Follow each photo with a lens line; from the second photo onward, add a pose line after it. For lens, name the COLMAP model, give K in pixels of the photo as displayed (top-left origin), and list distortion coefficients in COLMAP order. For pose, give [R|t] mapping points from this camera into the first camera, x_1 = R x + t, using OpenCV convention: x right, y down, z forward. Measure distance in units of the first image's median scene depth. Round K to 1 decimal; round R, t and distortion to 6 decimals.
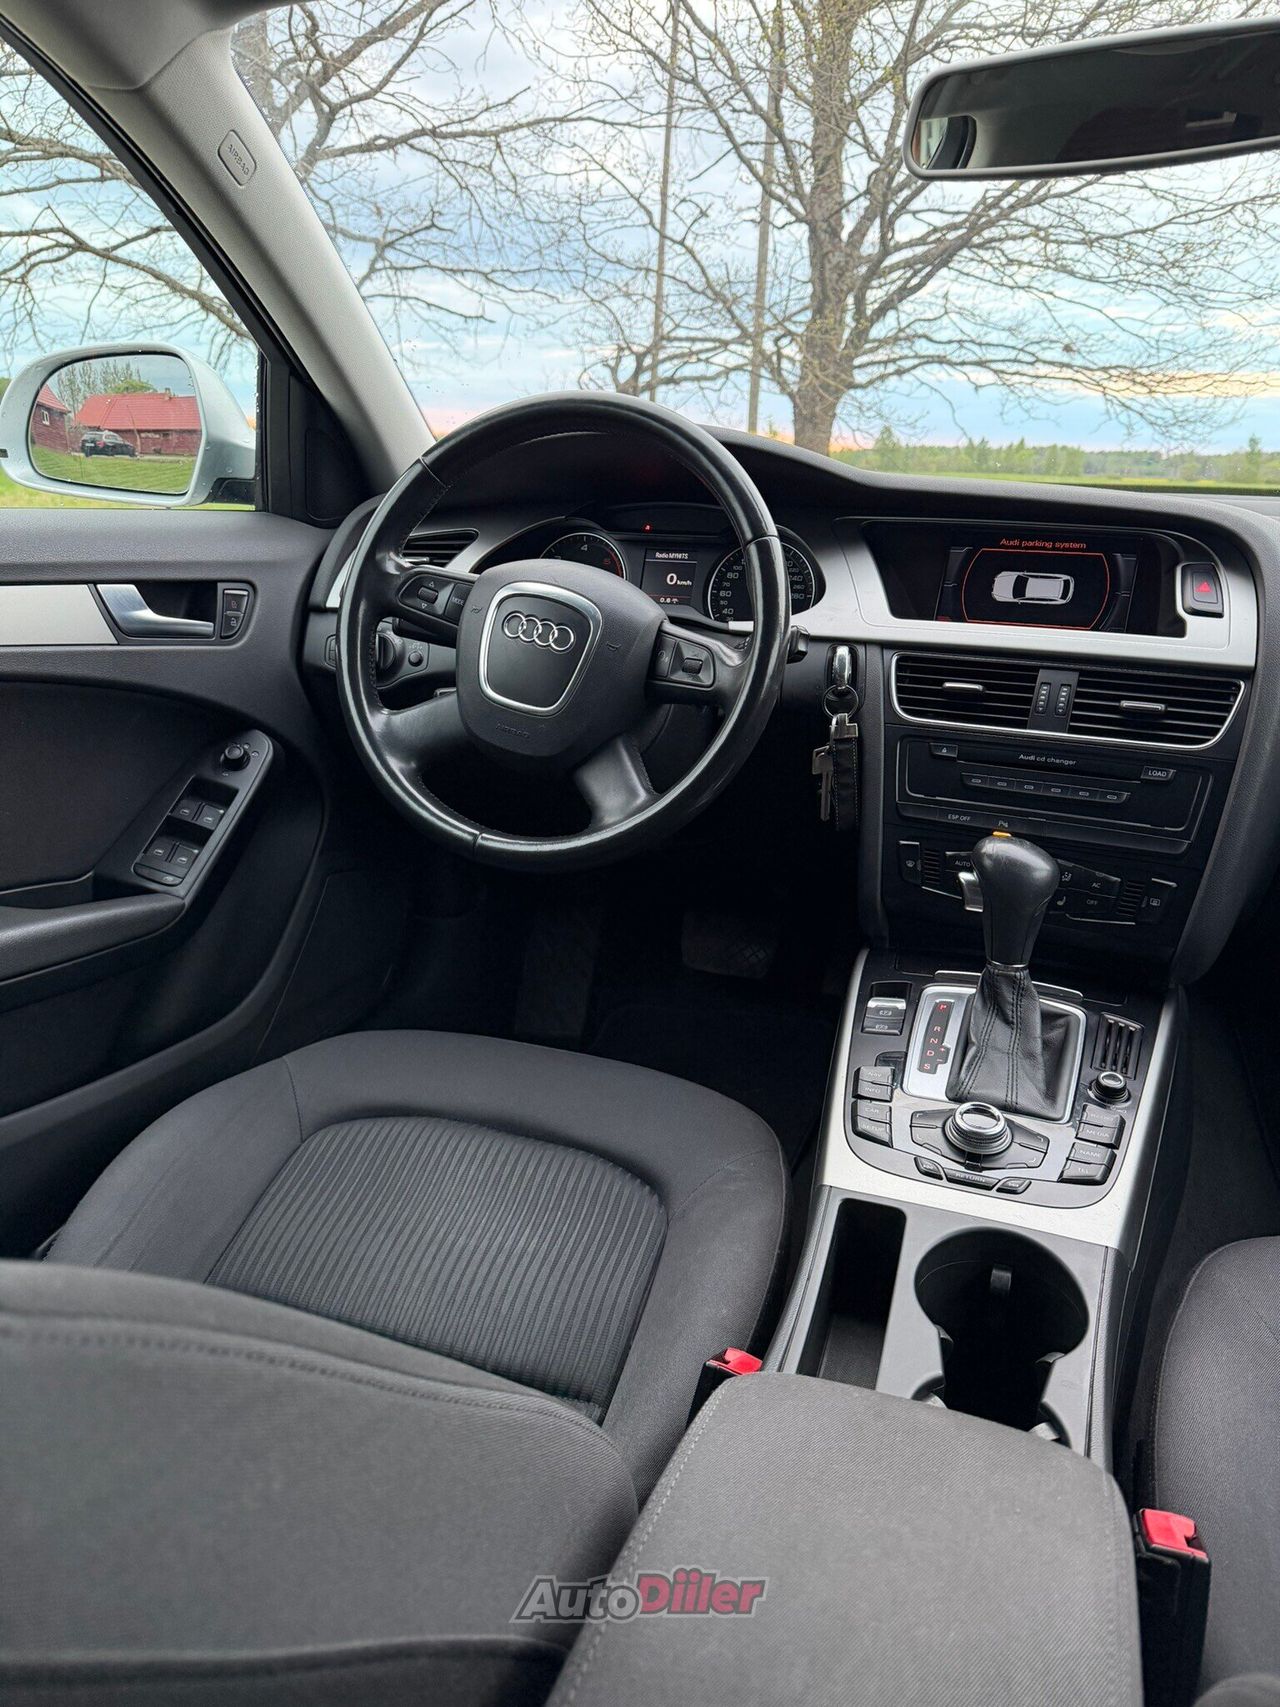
lens RADIAL K [[1232.5, 0, 634.7], [0, 1232.5, 852.6], [0, 0, 1]] dist [0.127772, -0.192688]
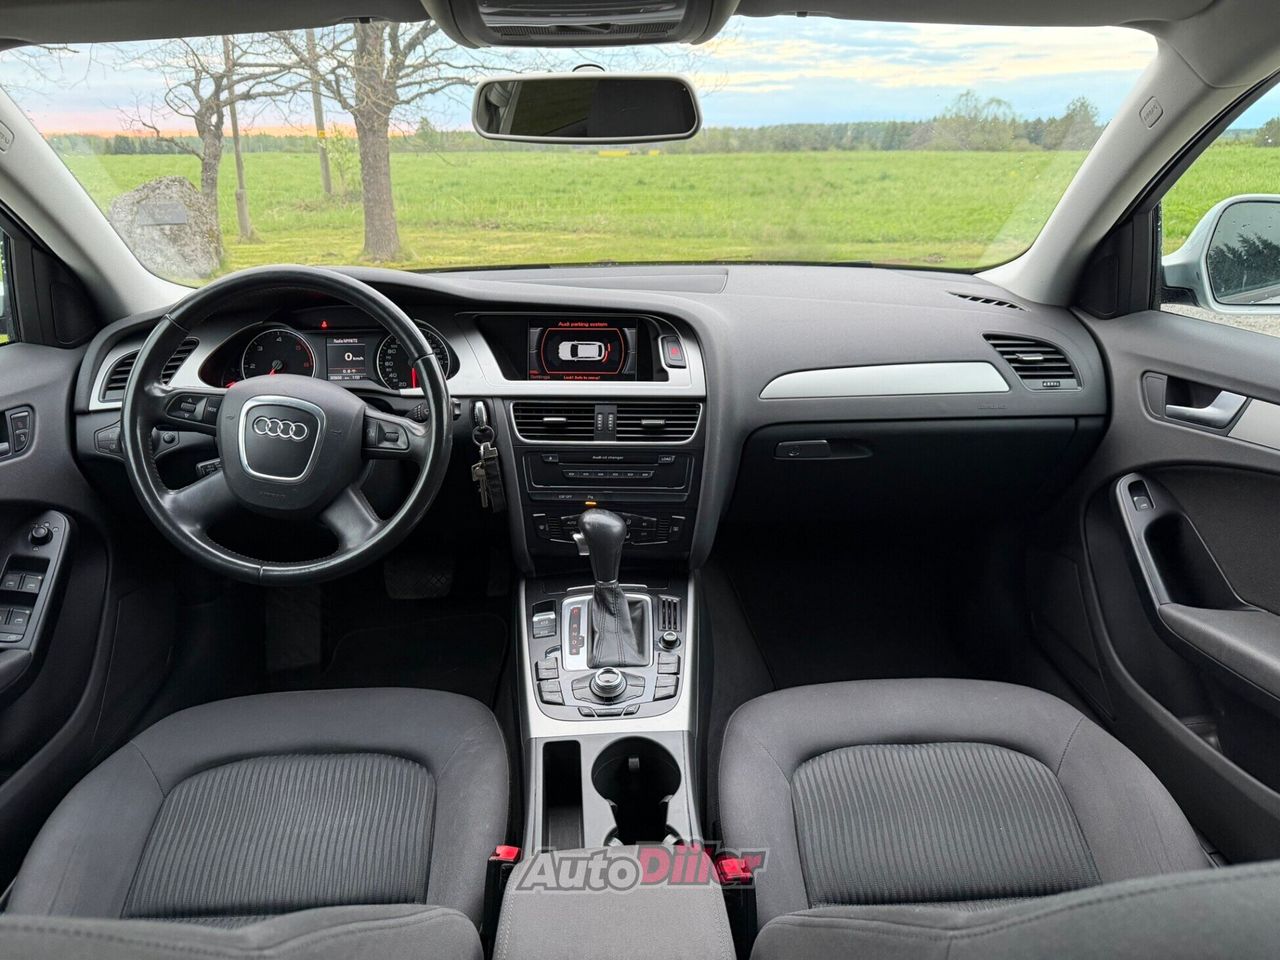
lens RADIAL K [[924.2, 0, 640.0], [0, 924.2, 480.0], [0, 0, 1]] dist [0.127772, -0.192688]
pose [[0.920527, -0.169242, 0.352119, -0.086876], [0.153888, 0.985507, 0.071372, -0.128080], [-0.359095, -0.011513, 0.933230, -0.216655]]
